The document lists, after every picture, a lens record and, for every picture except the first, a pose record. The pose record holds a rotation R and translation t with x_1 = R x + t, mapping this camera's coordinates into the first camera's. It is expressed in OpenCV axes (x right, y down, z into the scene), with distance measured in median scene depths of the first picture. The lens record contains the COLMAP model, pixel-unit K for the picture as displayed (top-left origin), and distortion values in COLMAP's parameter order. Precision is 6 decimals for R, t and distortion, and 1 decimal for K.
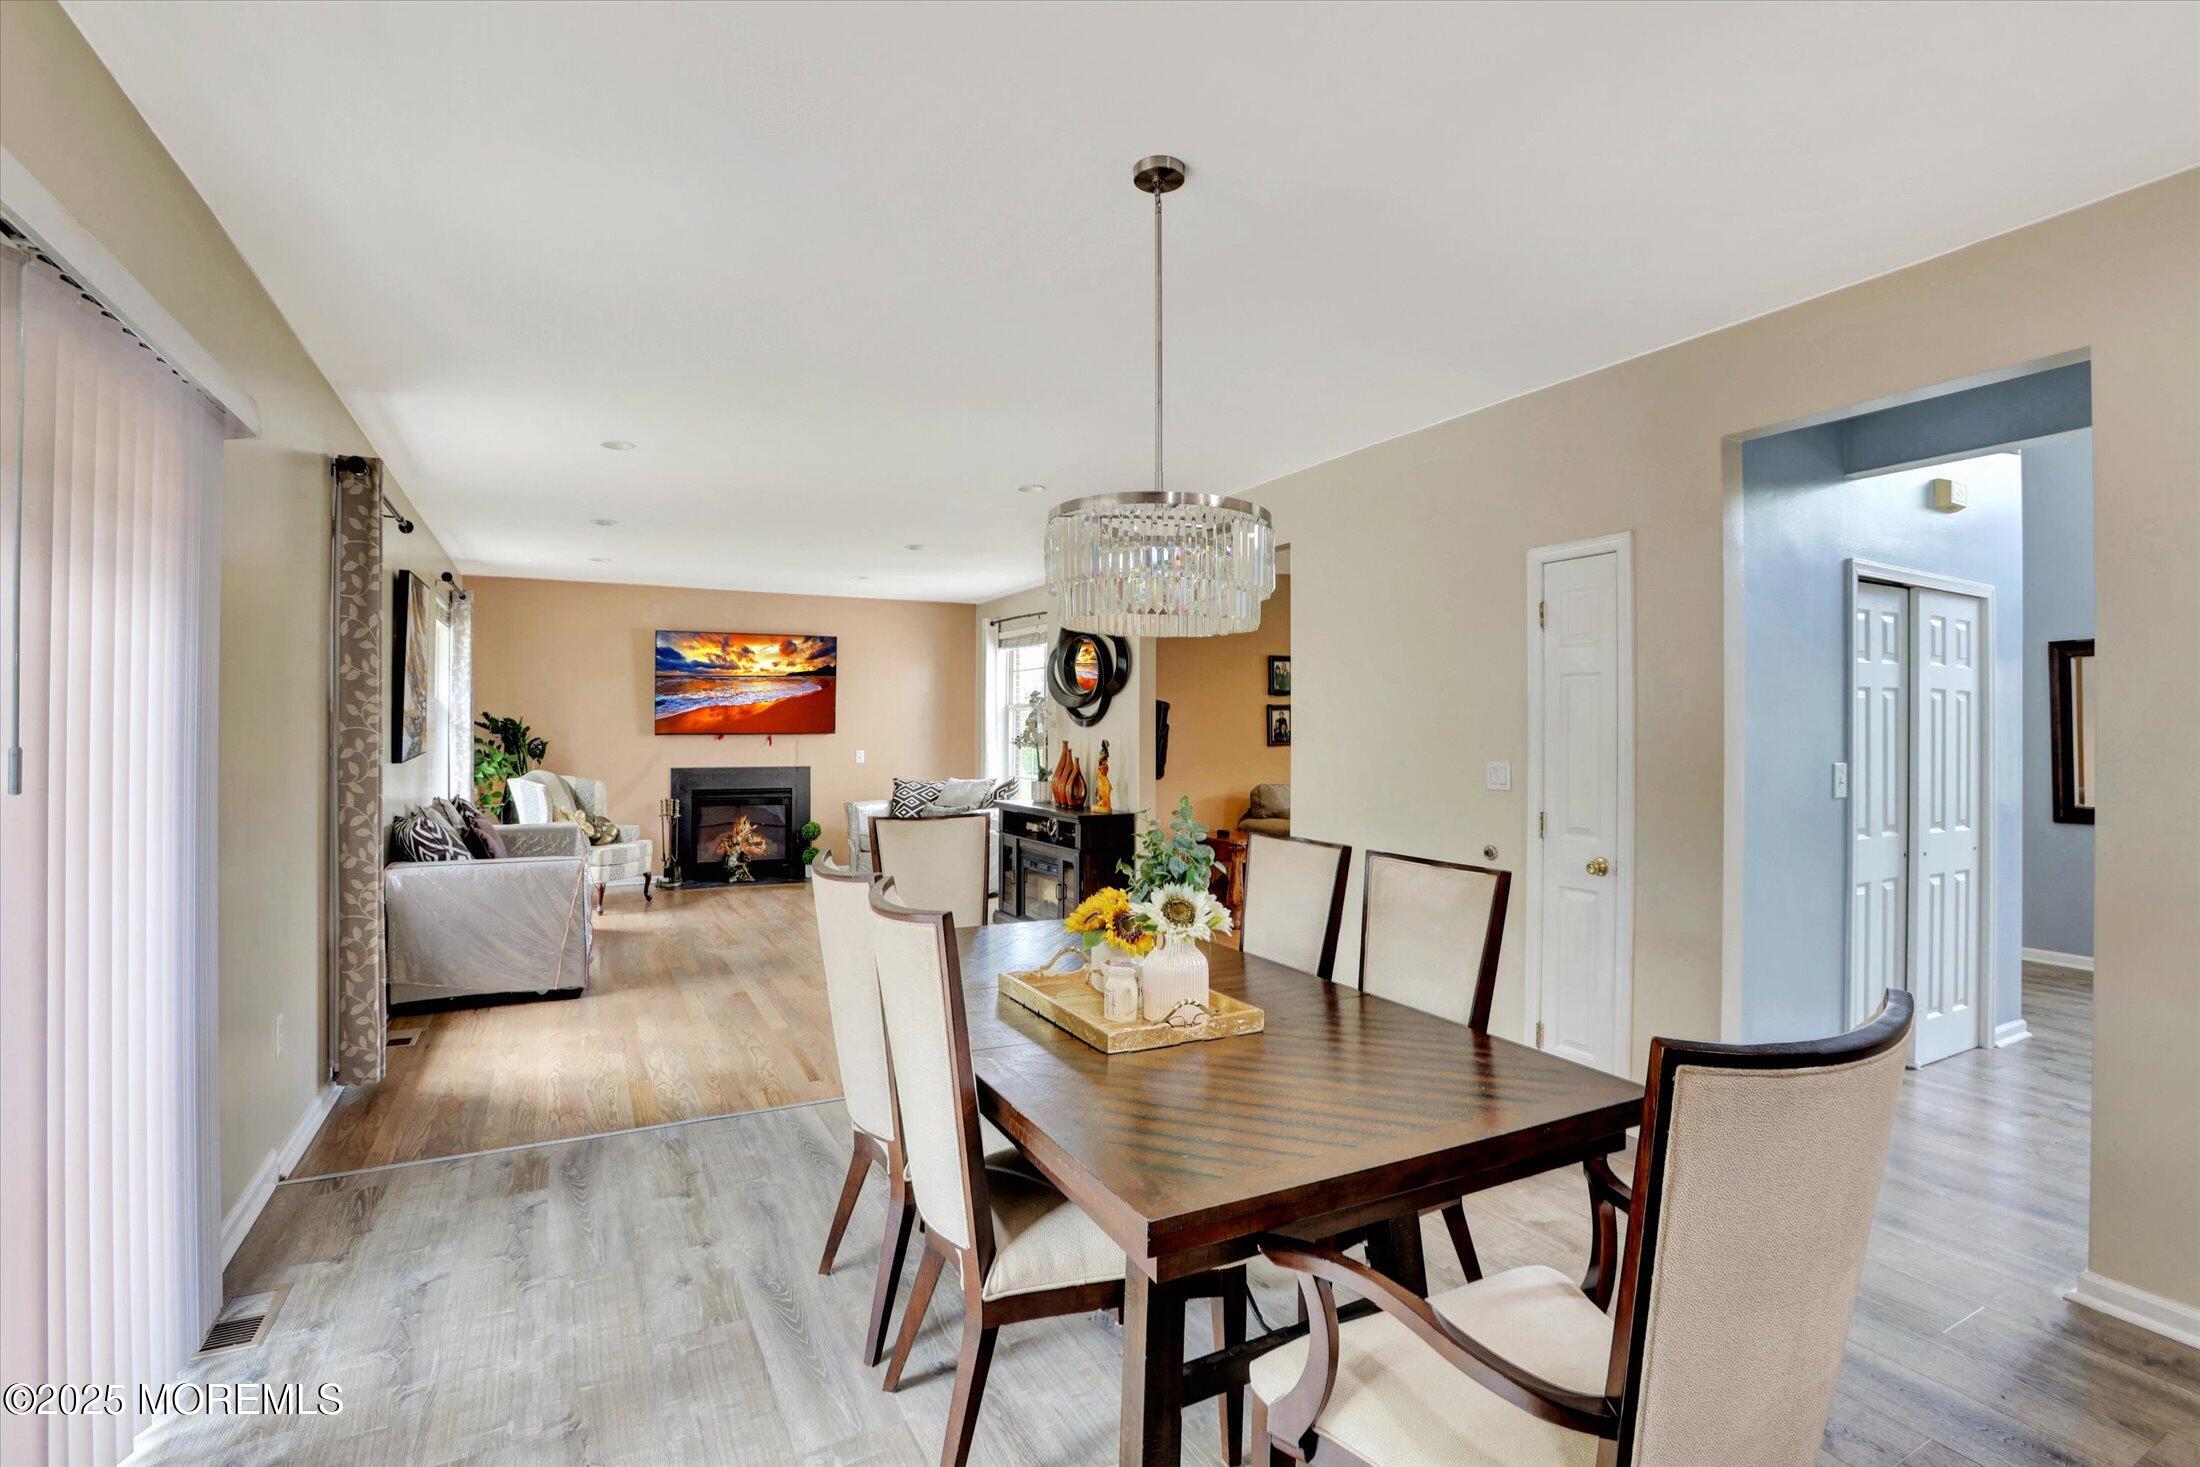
lens RADIAL K [[1023.7, 0, 1119.6], [0, 1023.7, 724.9], [0, 0, 1]] dist [-0.032054, 0.002993]
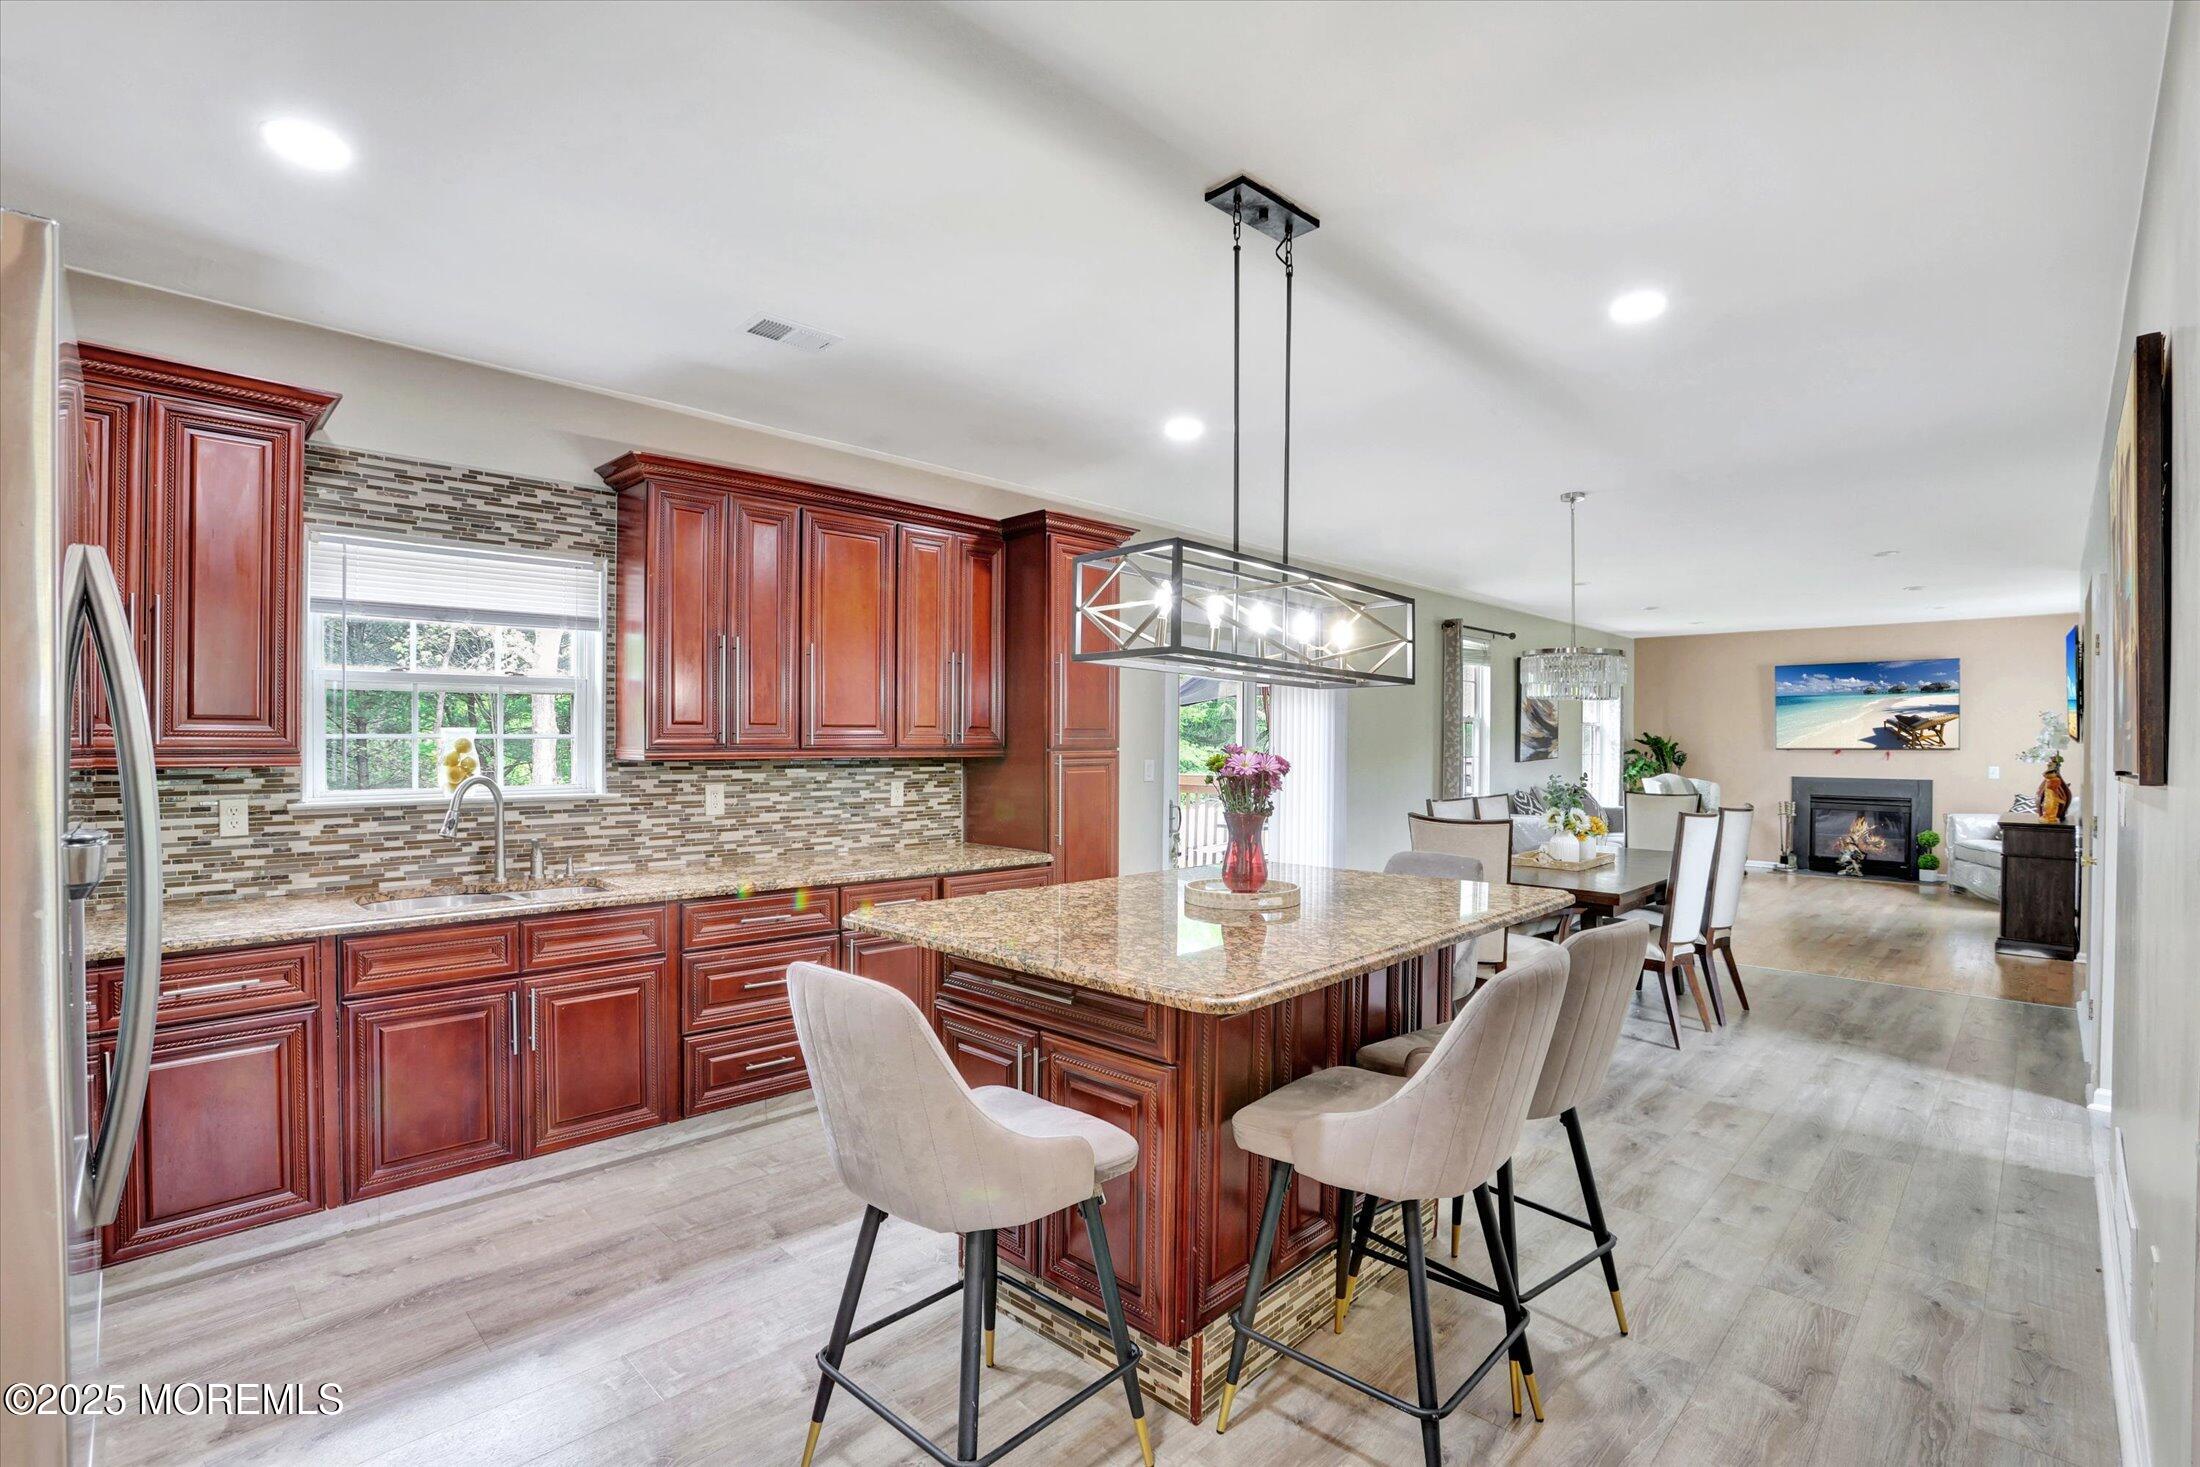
lens RADIAL K [[1023.7, 0, 1113.1], [0, 1023.7, 750.2], [0, 0, 1]] dist [-0.032054, 0.002993]
pose [[0.322669, 0.000616, -0.946512, 0.446214], [0.006075, 0.999978, 0.002722, 0.002603], [0.946492, -0.006629, 0.322659, -0.168225]]
